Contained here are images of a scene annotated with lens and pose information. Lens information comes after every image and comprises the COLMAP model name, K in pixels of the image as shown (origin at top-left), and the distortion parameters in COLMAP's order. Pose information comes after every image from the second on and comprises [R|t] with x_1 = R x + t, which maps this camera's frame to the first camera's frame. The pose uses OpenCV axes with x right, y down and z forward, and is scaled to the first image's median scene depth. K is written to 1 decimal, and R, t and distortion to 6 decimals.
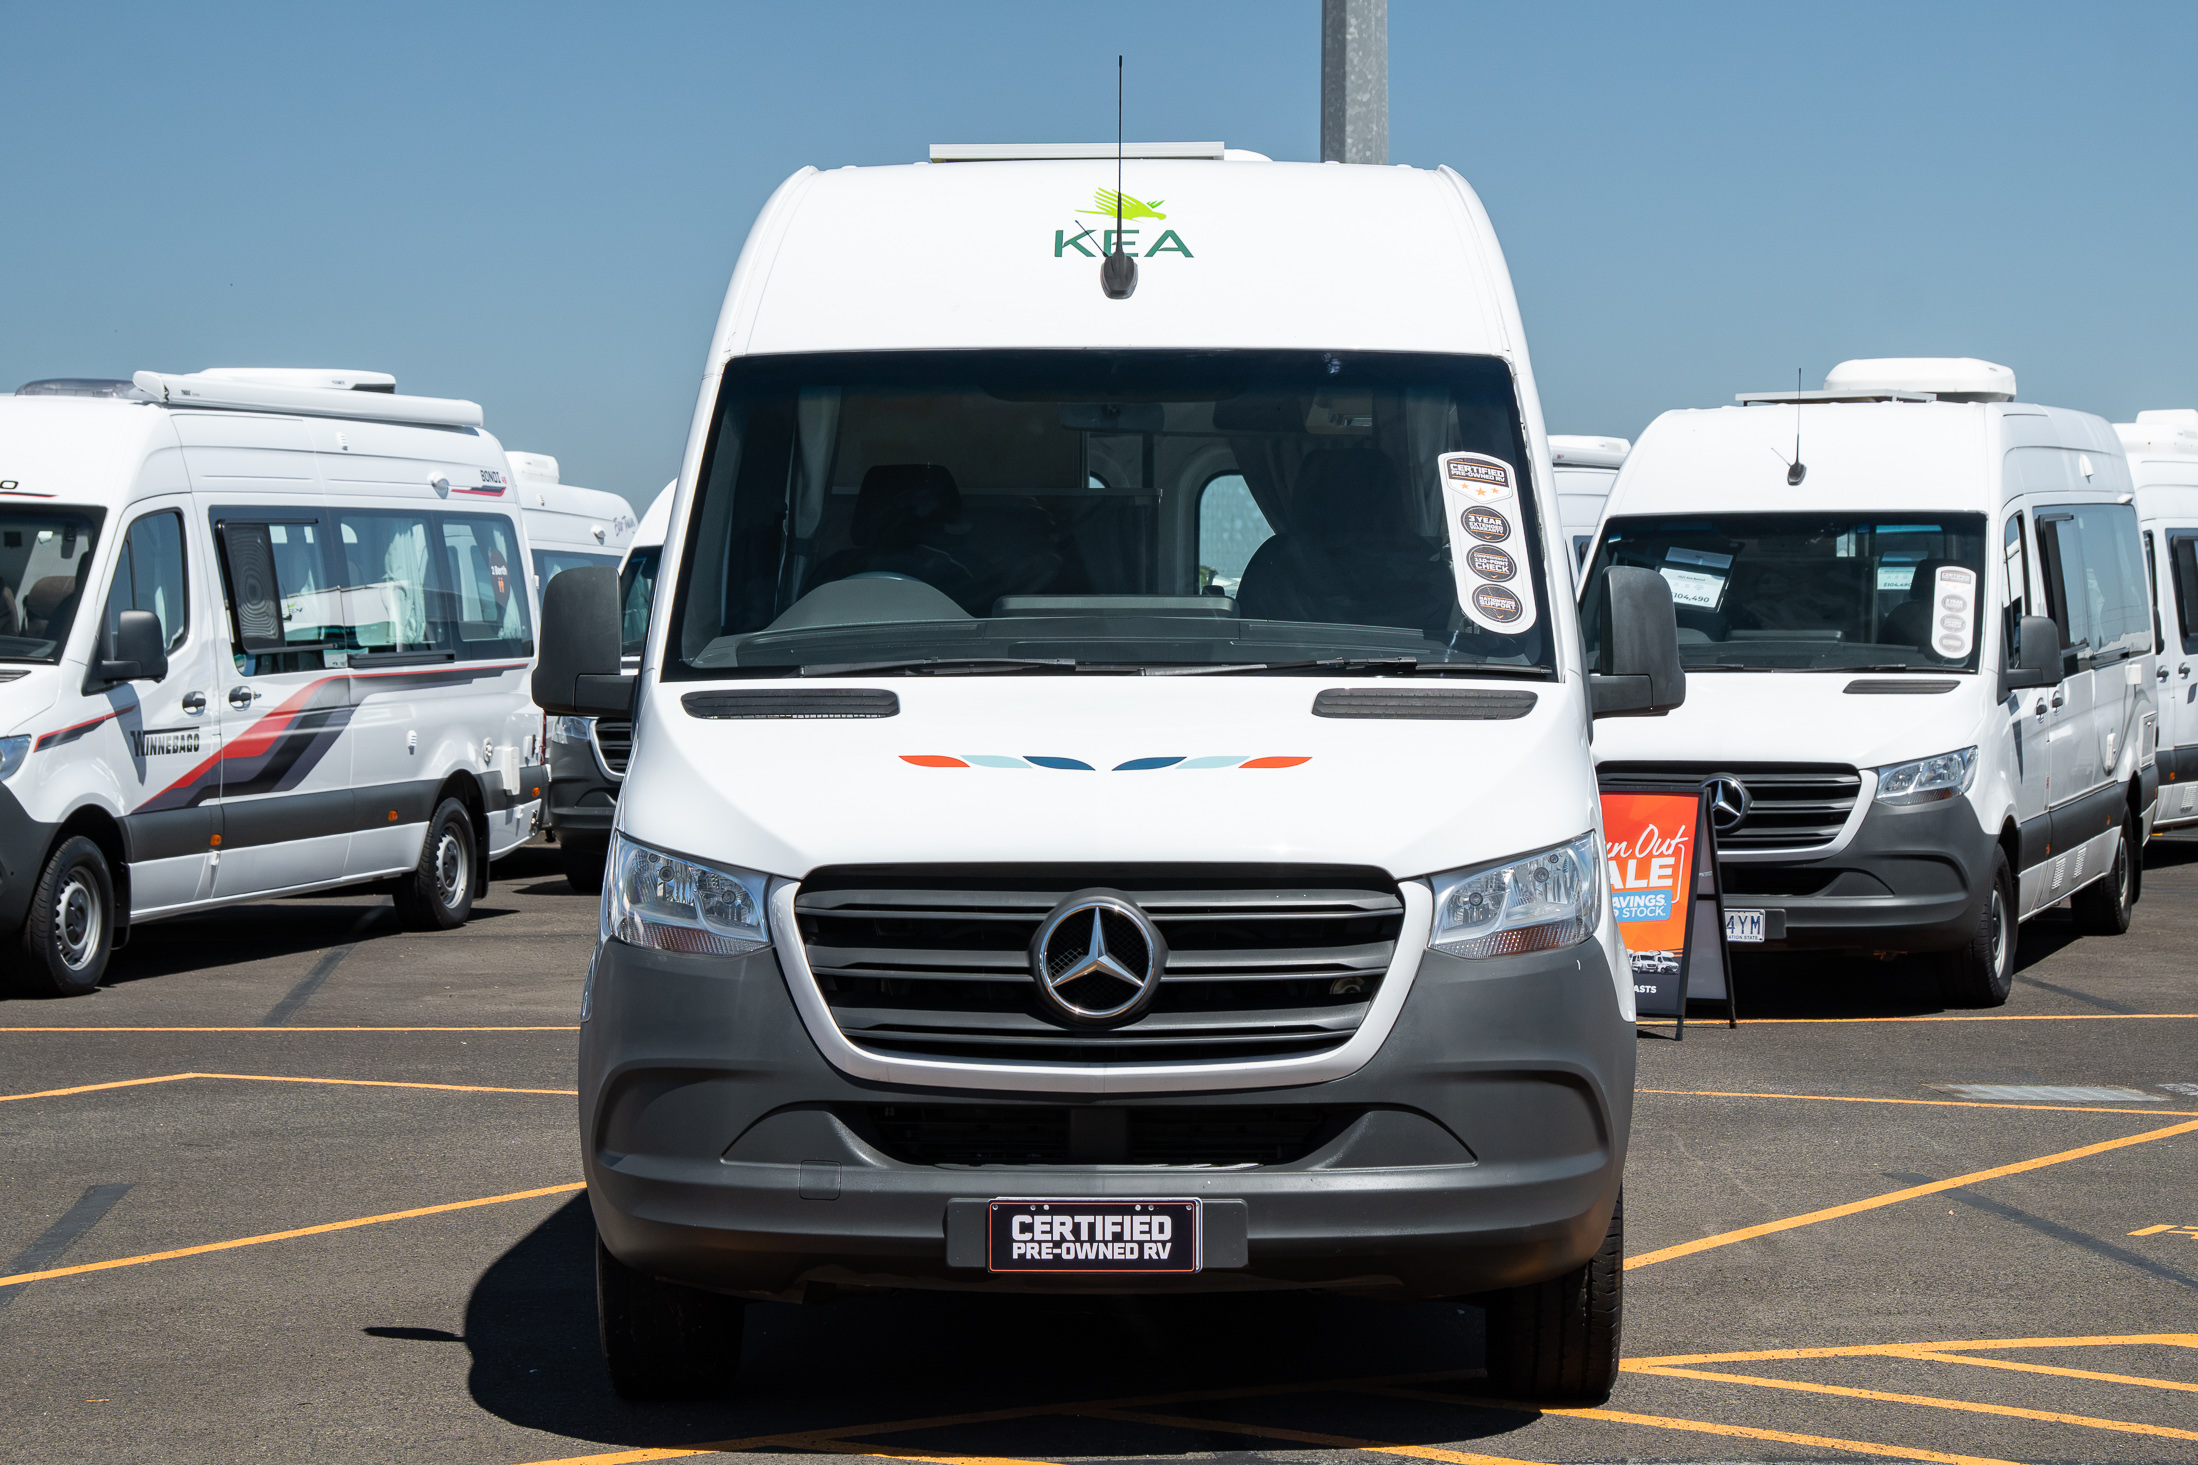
lens RADIAL K [[5189.6, 0, 1108.9], [0, 5189.6, 726.4], [0, 0, 1]] dist [0.384703, 0.000000]
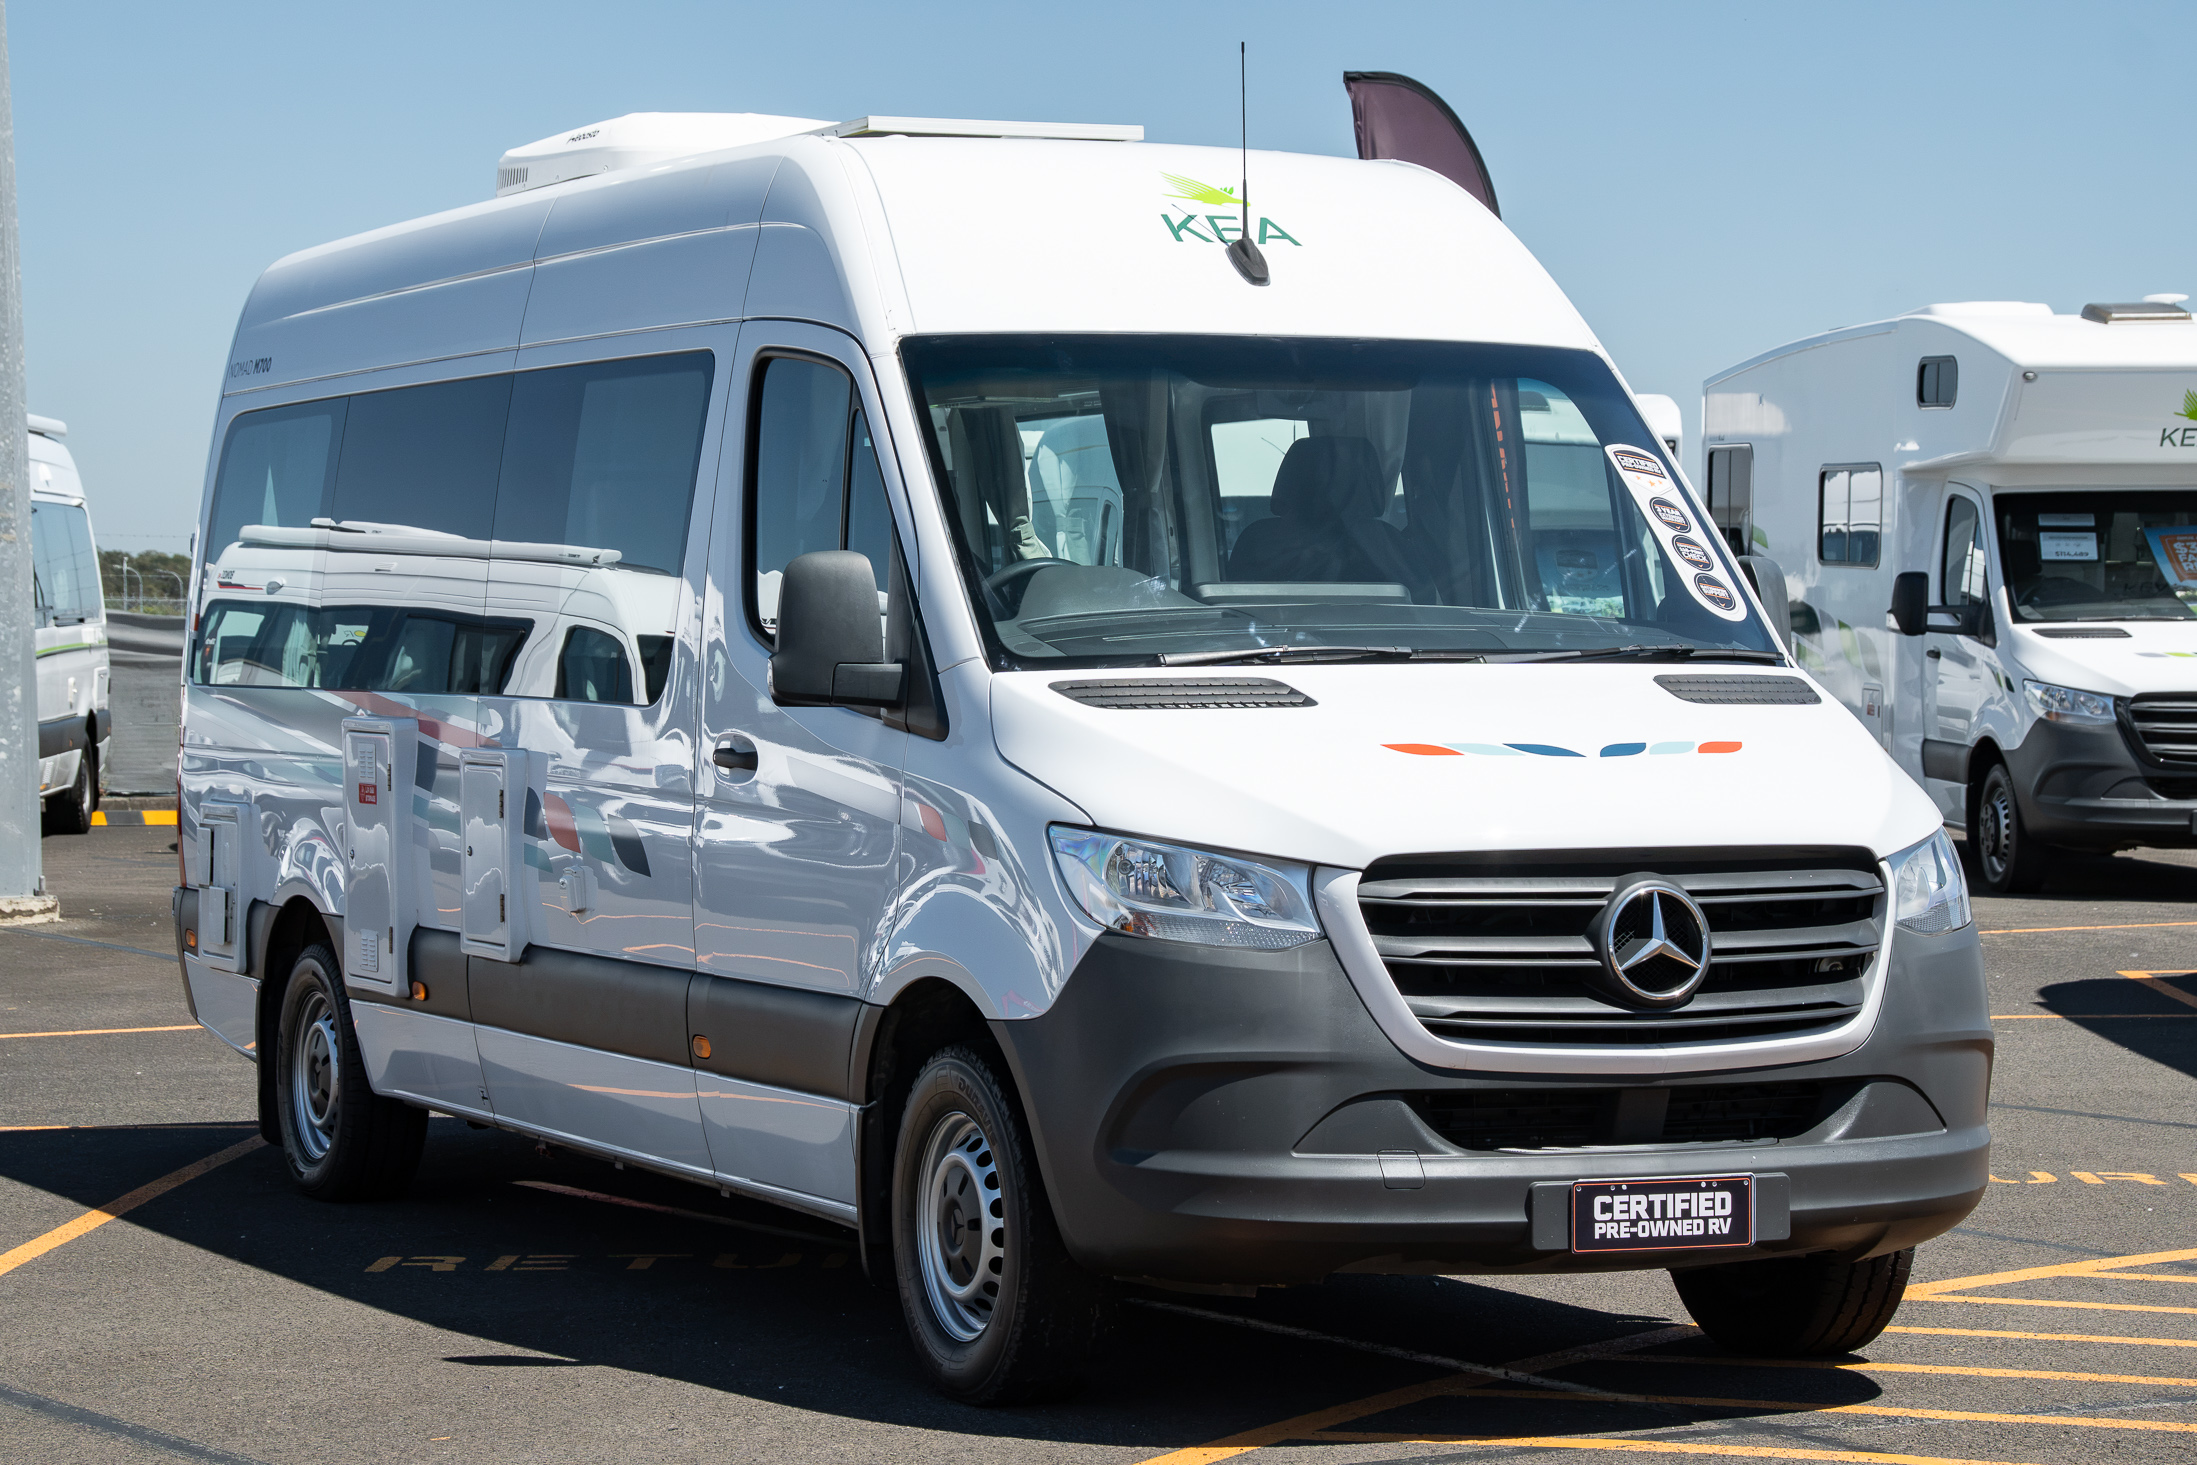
lens RADIAL K [[5468.9, 0, 1085.1], [0, 5468.9, 742.7], [0, 0, 1]] dist [0.527739, 0.000000]
pose [[0.903637, -0.009215, 0.428200, -0.565394], [0.006811, 0.999951, 0.007146, -0.002745], [-0.428245, -0.003541, 0.903656, 0.073092]]
